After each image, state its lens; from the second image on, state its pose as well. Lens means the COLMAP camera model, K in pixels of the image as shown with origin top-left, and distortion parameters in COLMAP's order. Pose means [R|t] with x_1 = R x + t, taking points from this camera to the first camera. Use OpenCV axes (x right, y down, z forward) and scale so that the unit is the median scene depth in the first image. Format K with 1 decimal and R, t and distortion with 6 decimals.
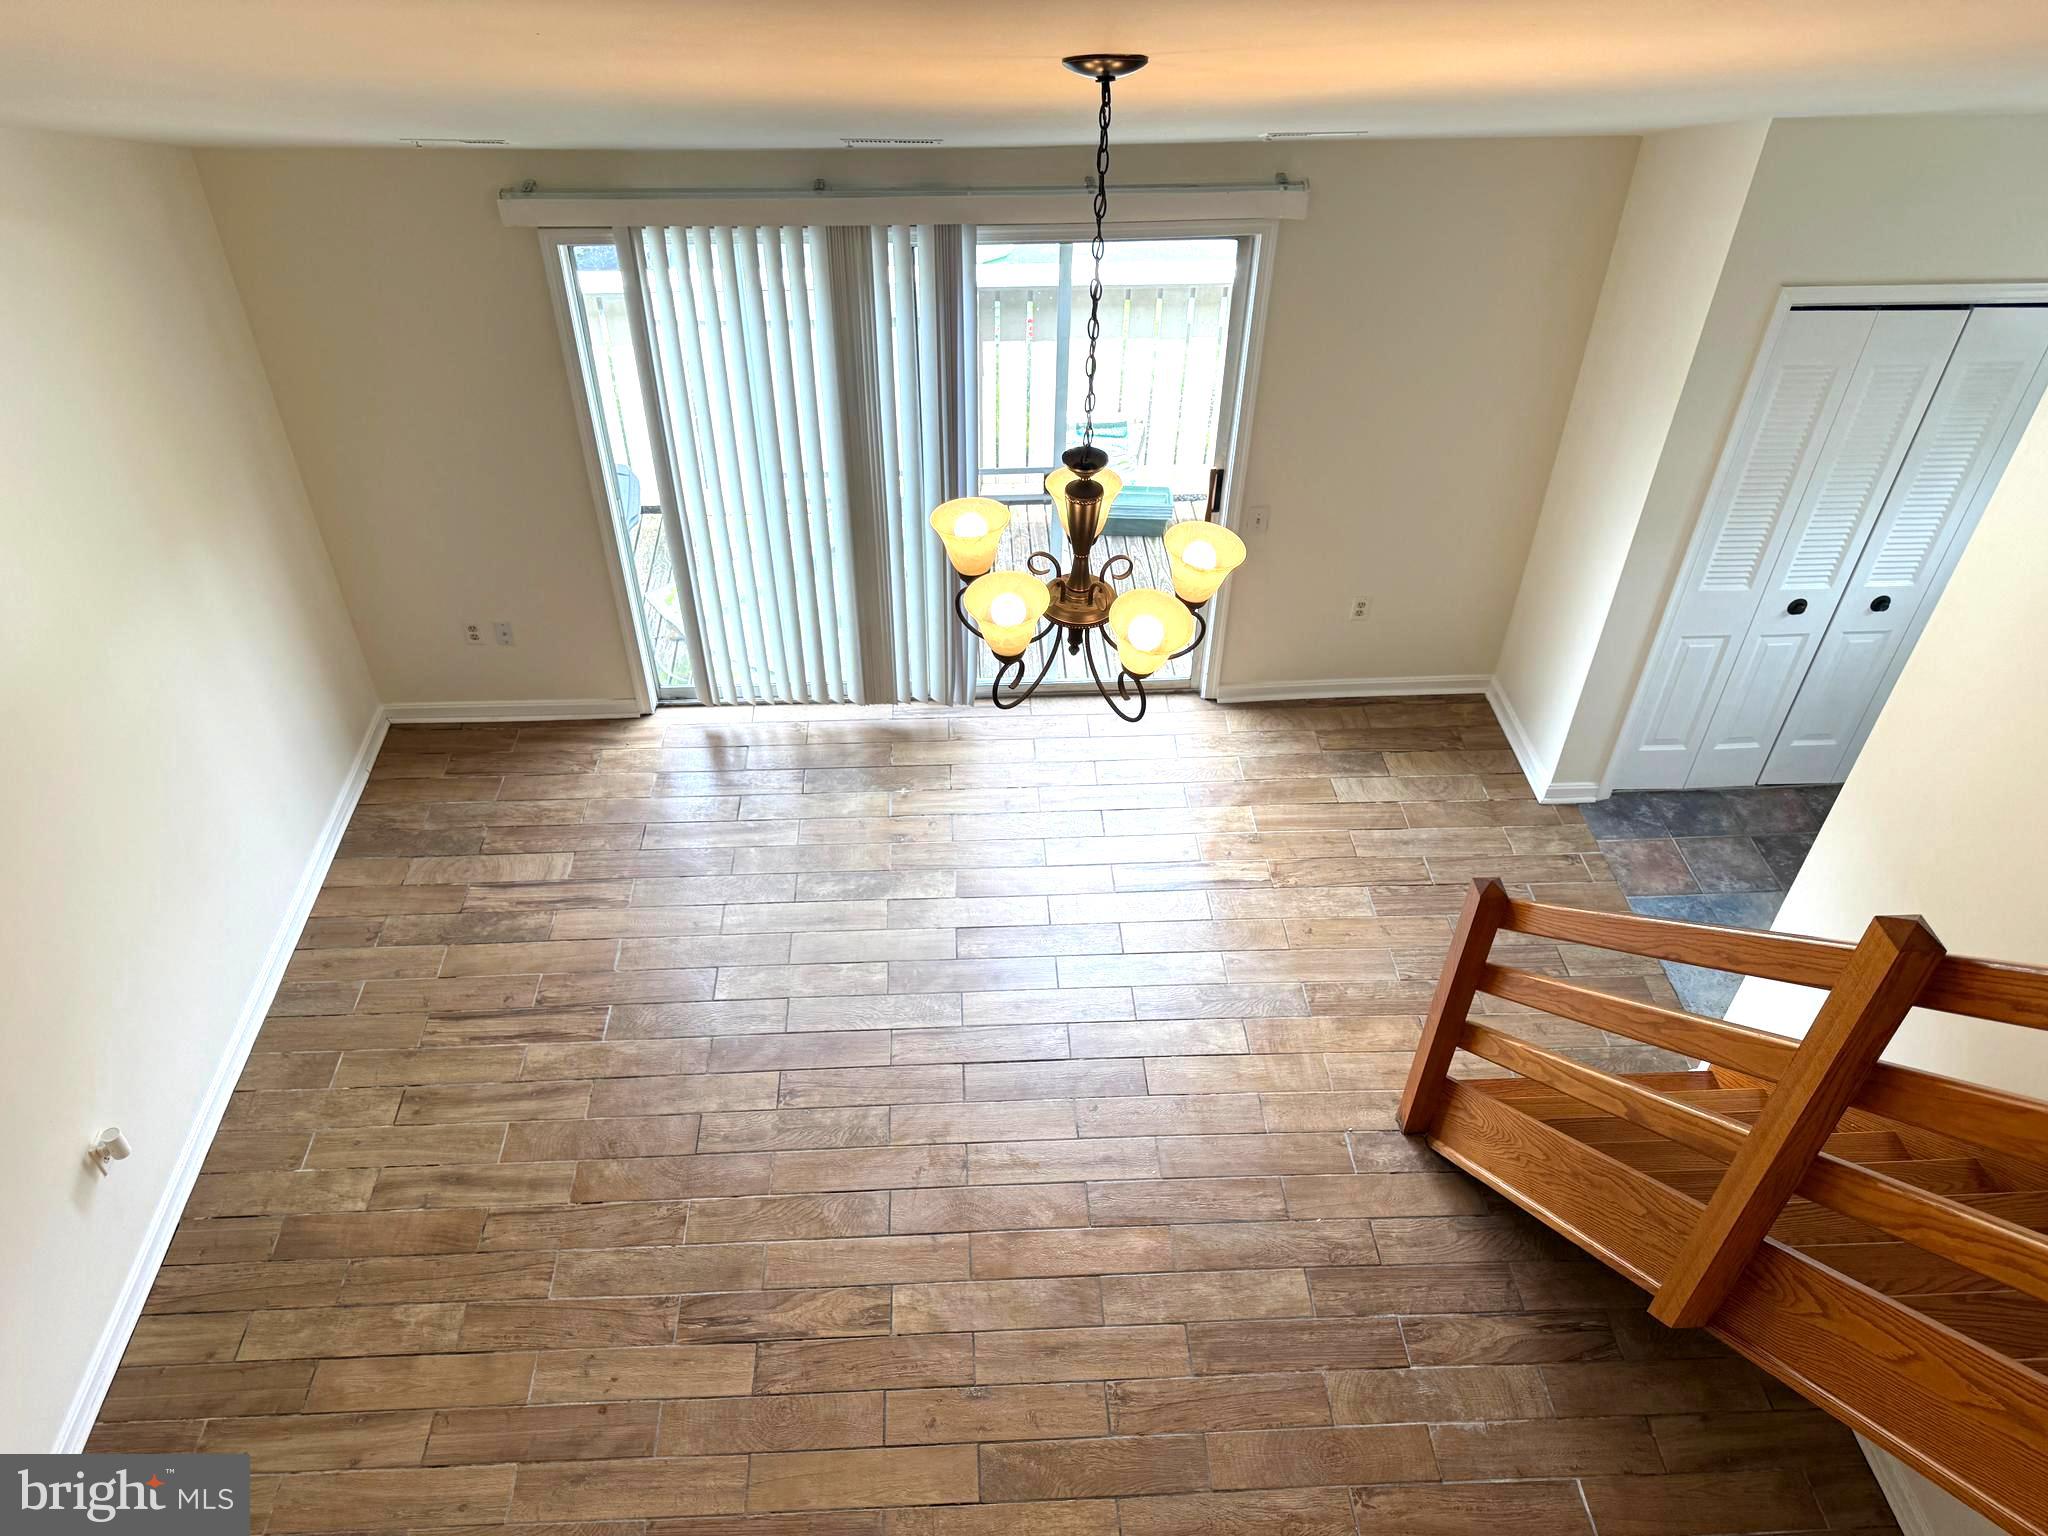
lens RADIAL K [[1455.5, 0, 1040.4], [0, 1455.5, 761.5], [0, 0, 1]] dist [0.010105, -0.048191]
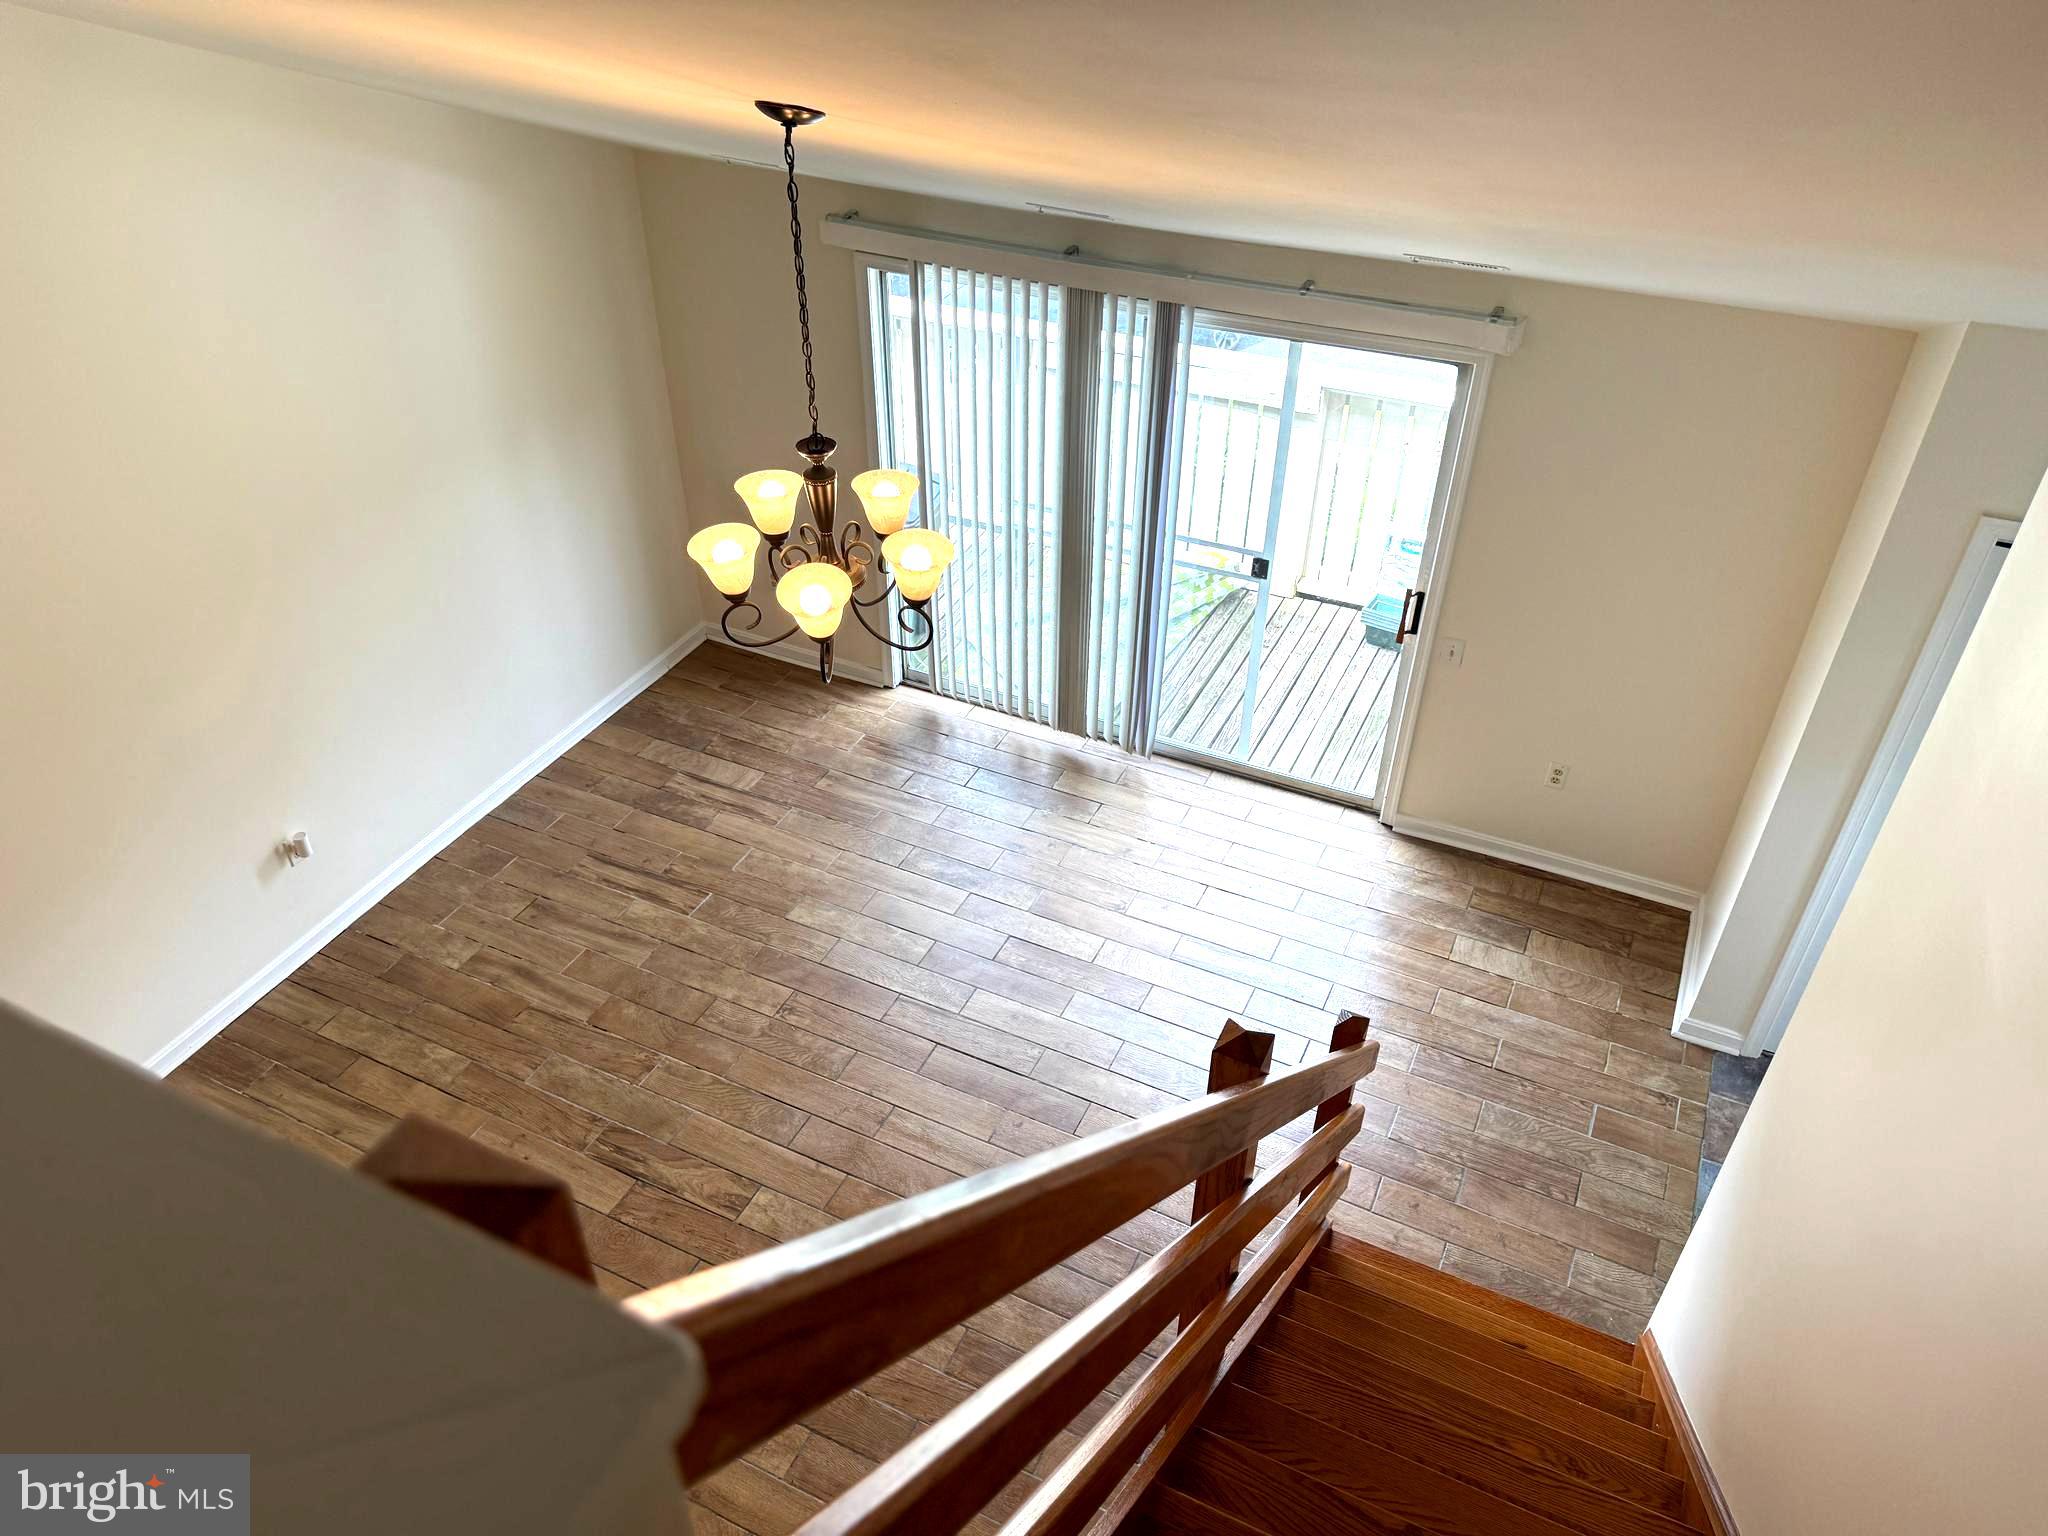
lens RADIAL K [[1455.5, 0, 1022.8], [0, 1455.5, 762.4], [0, 0, 1]] dist [0.010105, -0.048191]
pose [[0.873759, 0.281382, -0.396697, 0.354174], [-0.307473, 0.951554, -0.002287, -0.007089], [0.376835, 0.123973, 0.917947, 0.007792]]
